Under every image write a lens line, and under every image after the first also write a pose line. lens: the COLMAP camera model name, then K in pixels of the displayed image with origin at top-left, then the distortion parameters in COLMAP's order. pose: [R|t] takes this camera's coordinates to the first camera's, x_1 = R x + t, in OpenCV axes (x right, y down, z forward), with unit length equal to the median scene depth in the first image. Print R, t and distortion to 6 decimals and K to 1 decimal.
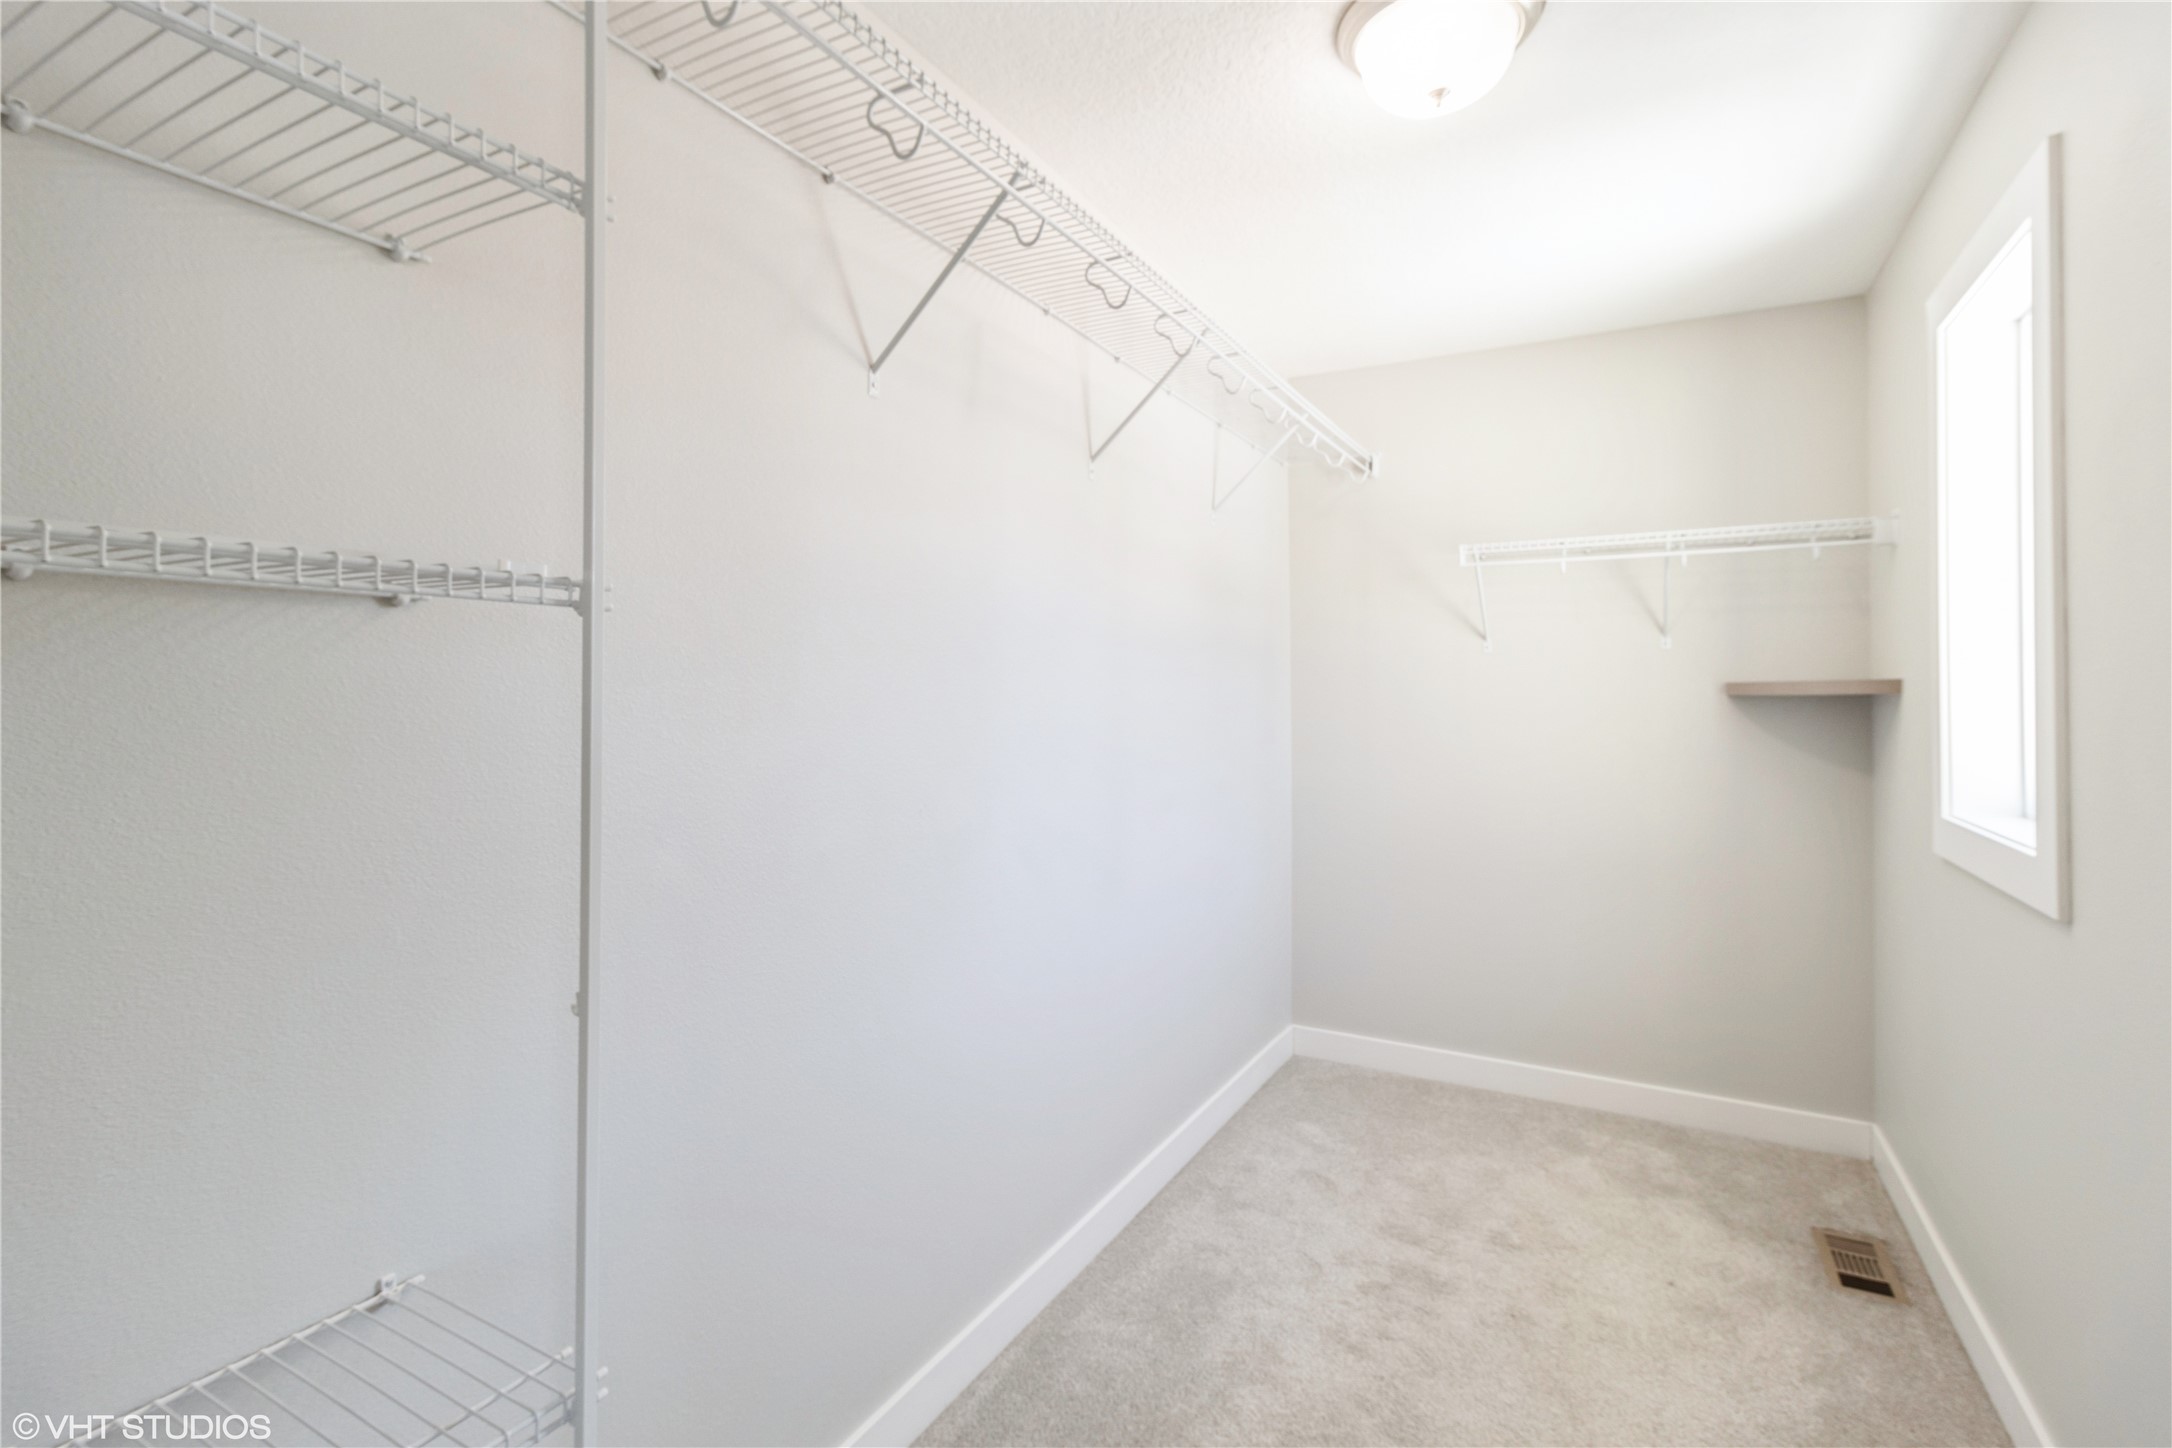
lens RADIAL K [[1009.0, 0, 1085.8], [0, 1009.0, 700.3], [0, 0, 1]] dist [-0.002432, 0.001637]
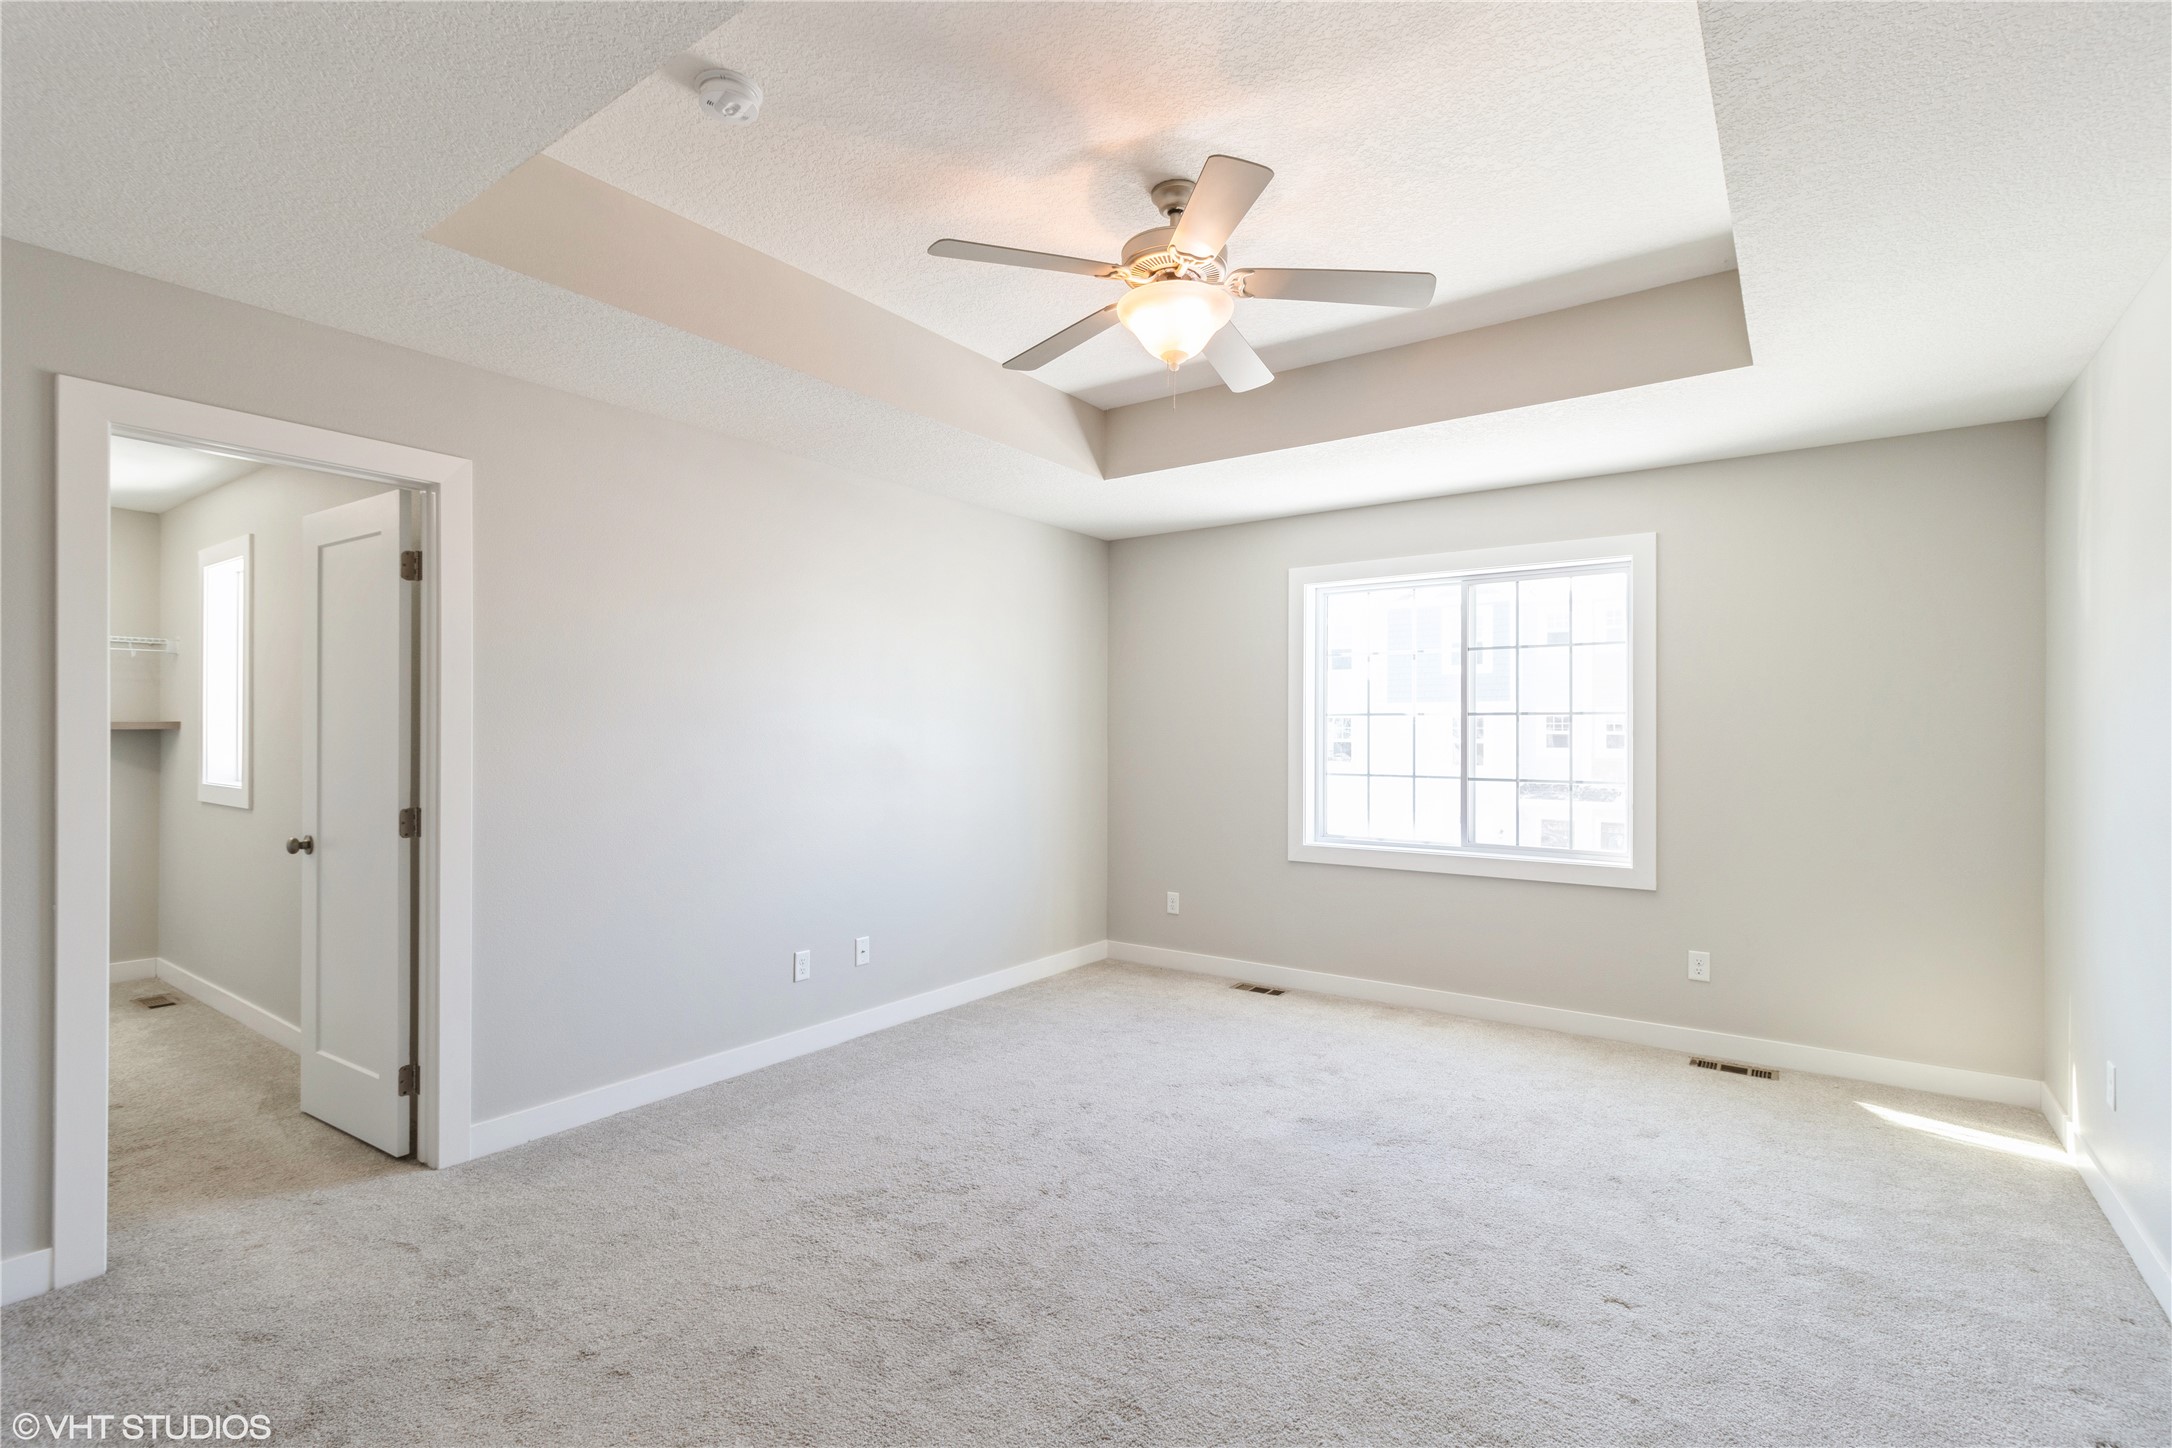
lens RADIAL K [[1009.0, 0, 1082.9], [0, 1009.0, 719.5], [0, 0, 1]] dist [-0.002432, 0.001637]
pose [[0.121692, 0.010377, 0.992514, -1.075871], [-0.007606, 0.999926, -0.009522, -0.022112], [-0.992539, -0.006390, 0.121762, -1.148668]]
